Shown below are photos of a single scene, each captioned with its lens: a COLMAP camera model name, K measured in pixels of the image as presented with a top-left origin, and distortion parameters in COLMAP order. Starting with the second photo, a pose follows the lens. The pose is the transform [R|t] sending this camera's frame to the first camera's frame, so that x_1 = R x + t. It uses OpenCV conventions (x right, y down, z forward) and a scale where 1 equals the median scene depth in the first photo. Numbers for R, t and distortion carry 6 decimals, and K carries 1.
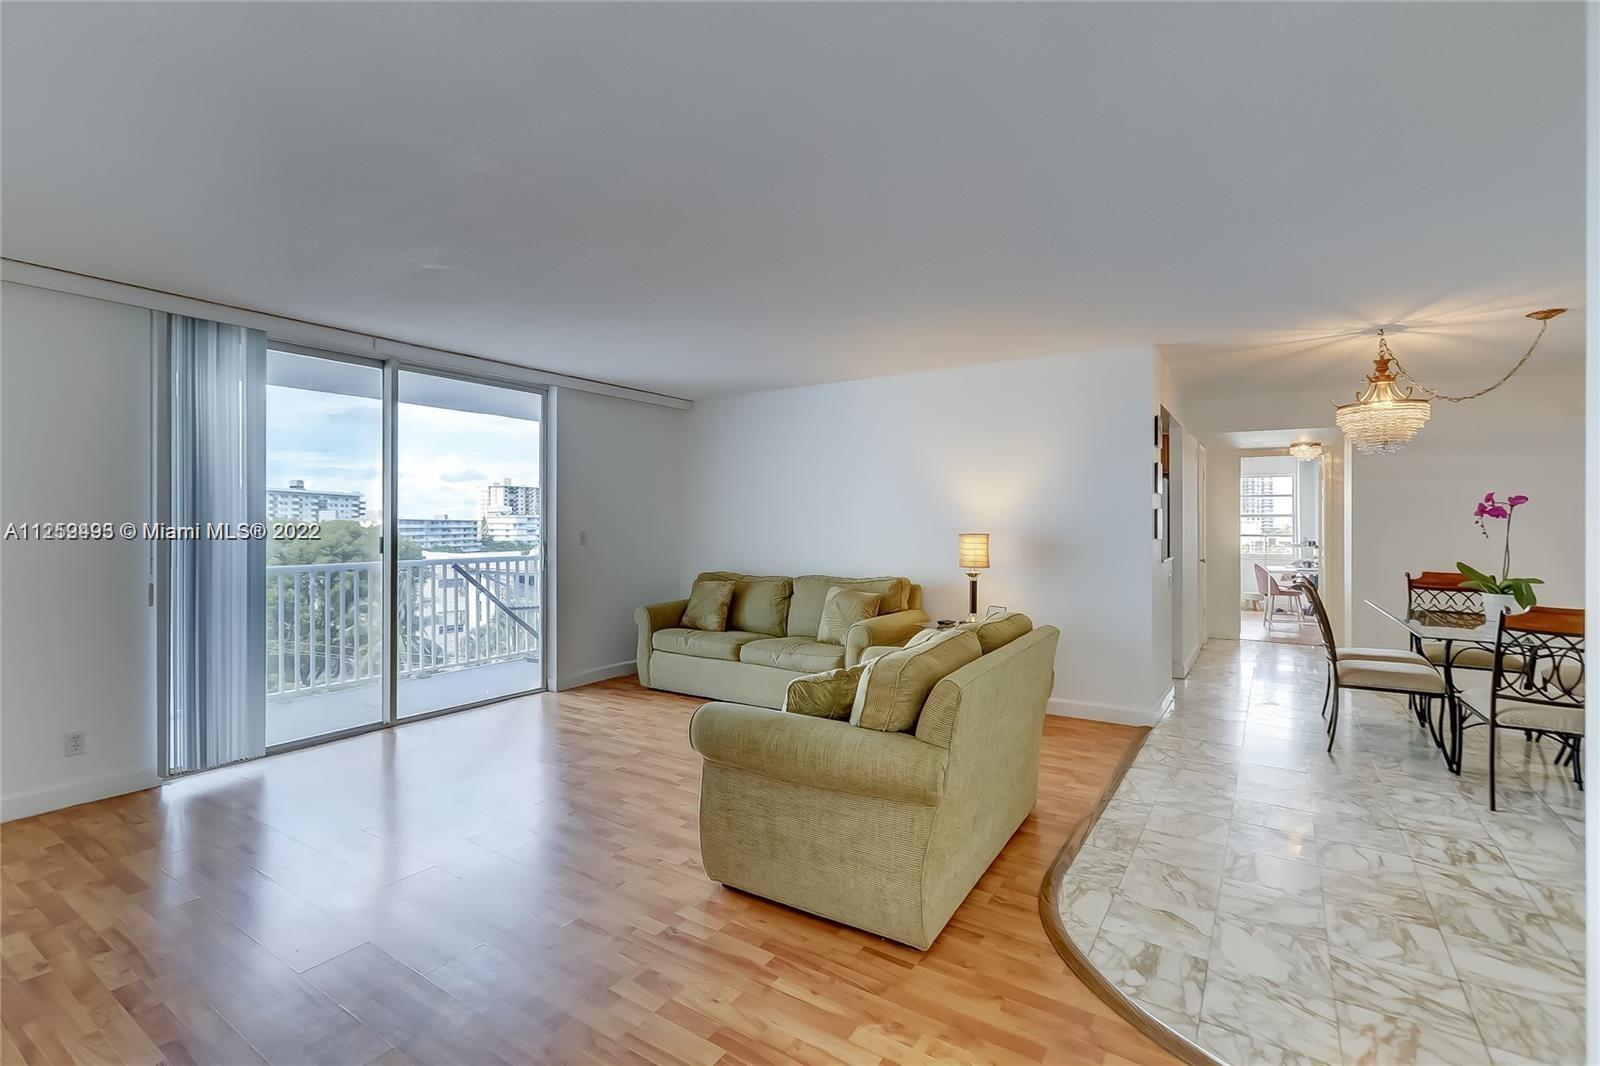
lens RADIAL K [[727.2, 0, 797.7], [0, 727.2, 525.4], [0, 0, 1]] dist [-0.001524, 0.000555]
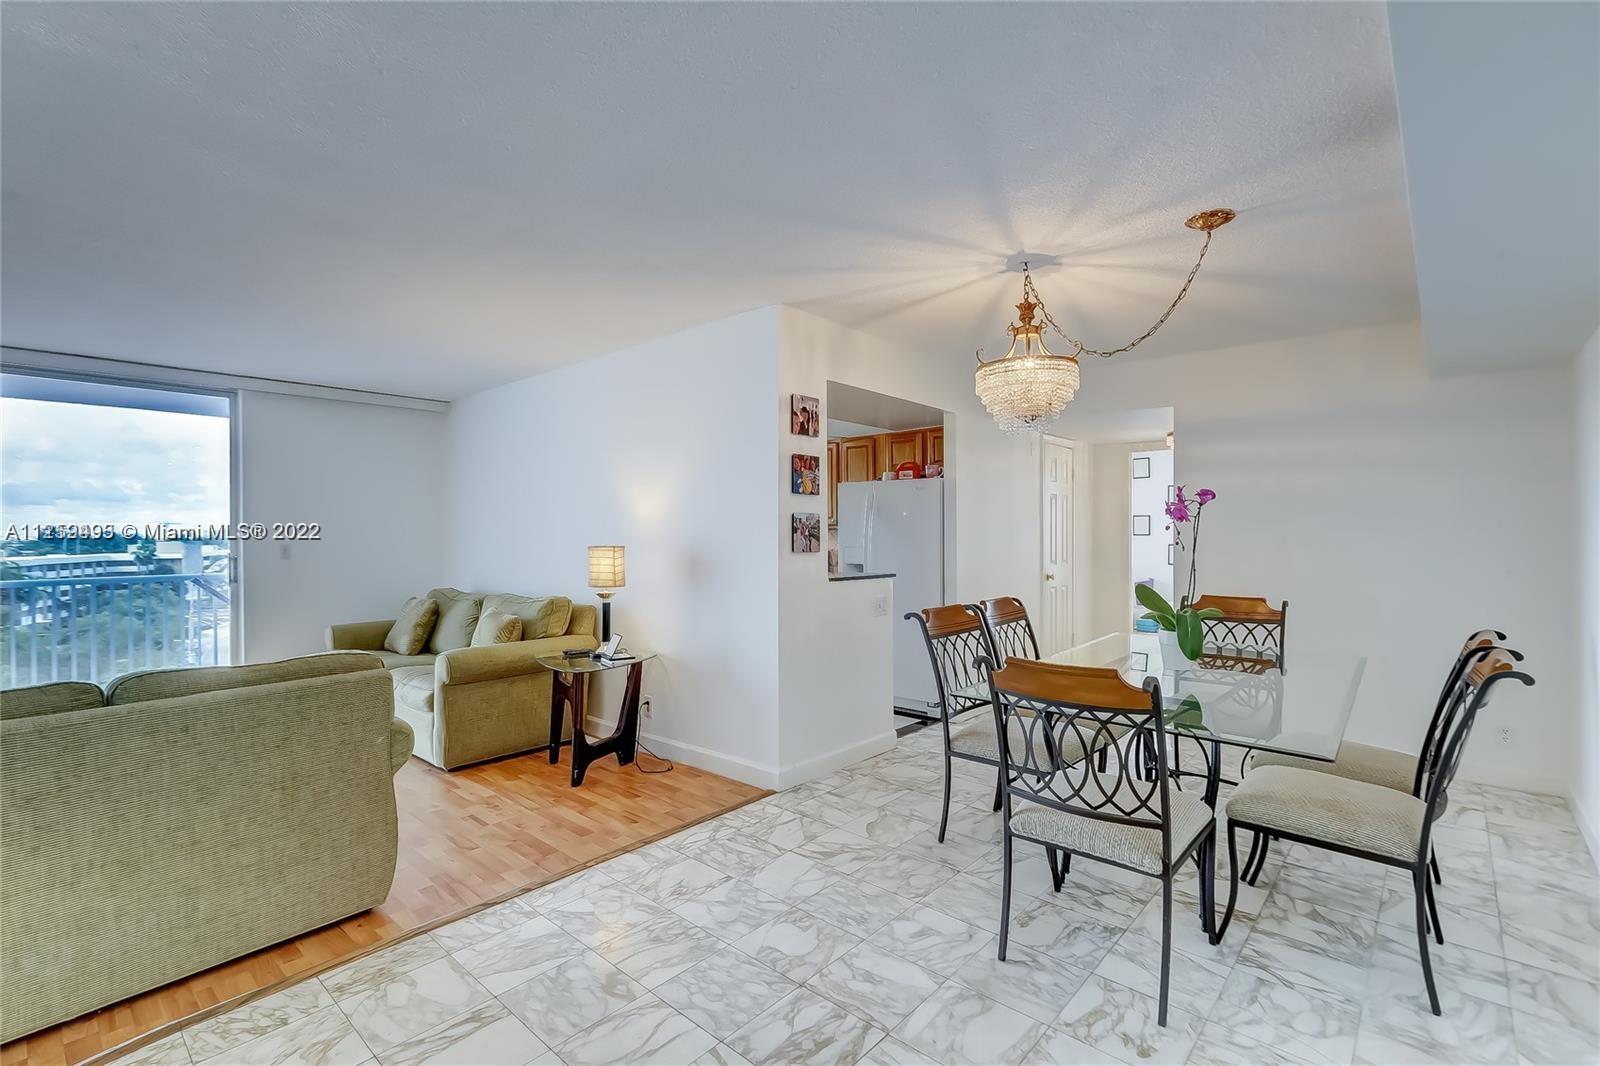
lens RADIAL K [[727.3, 0, 806.6], [0, 727.3, 536.8], [0, 0, 1]] dist [-0.001370, 0.000470]
pose [[0.989434, -0.007805, -0.144771, 0.817881], [0.008475, 0.999956, 0.004008, -0.000806], [0.144733, -0.005193, 0.989457, 0.292853]]
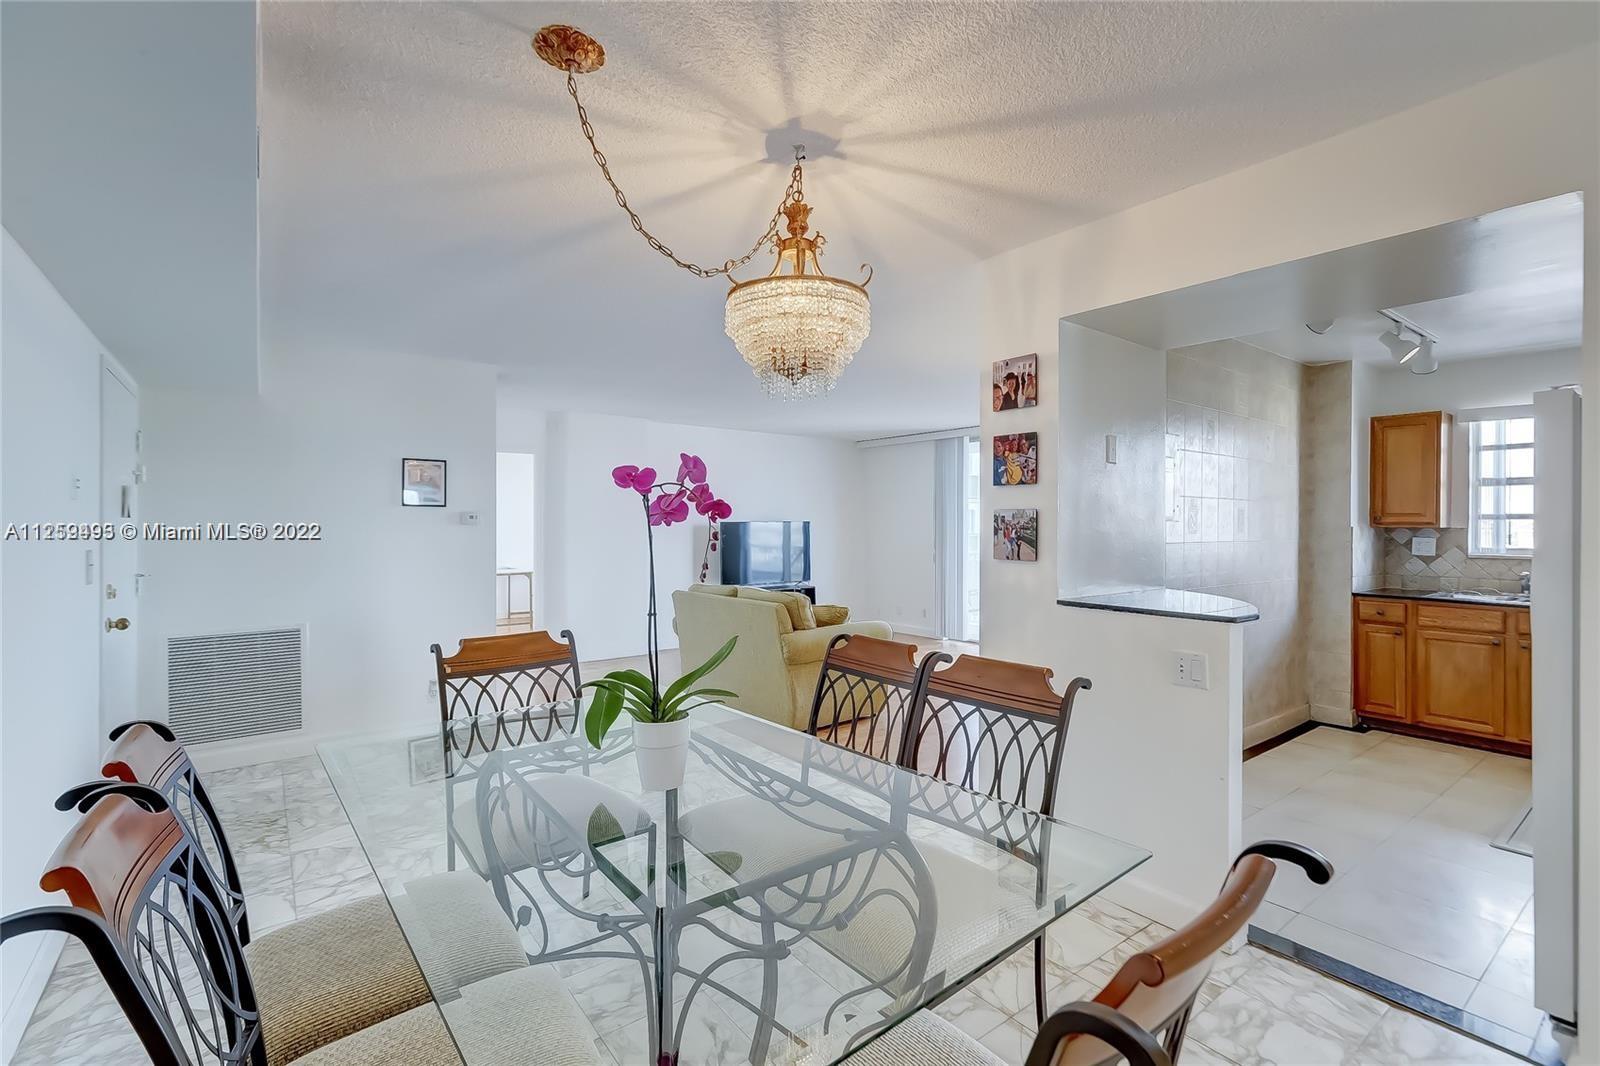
lens RADIAL K [[727.2, 0, 797.7], [0, 727.2, 525.4], [0, 0, 1]] dist [-0.001524, 0.000555]
pose [[-0.345888, -0.001407, -0.938275, 1.521307], [-0.008860, 0.999959, 0.001767, -0.012472], [0.938234, 0.008925, -0.345887, 1.408965]]
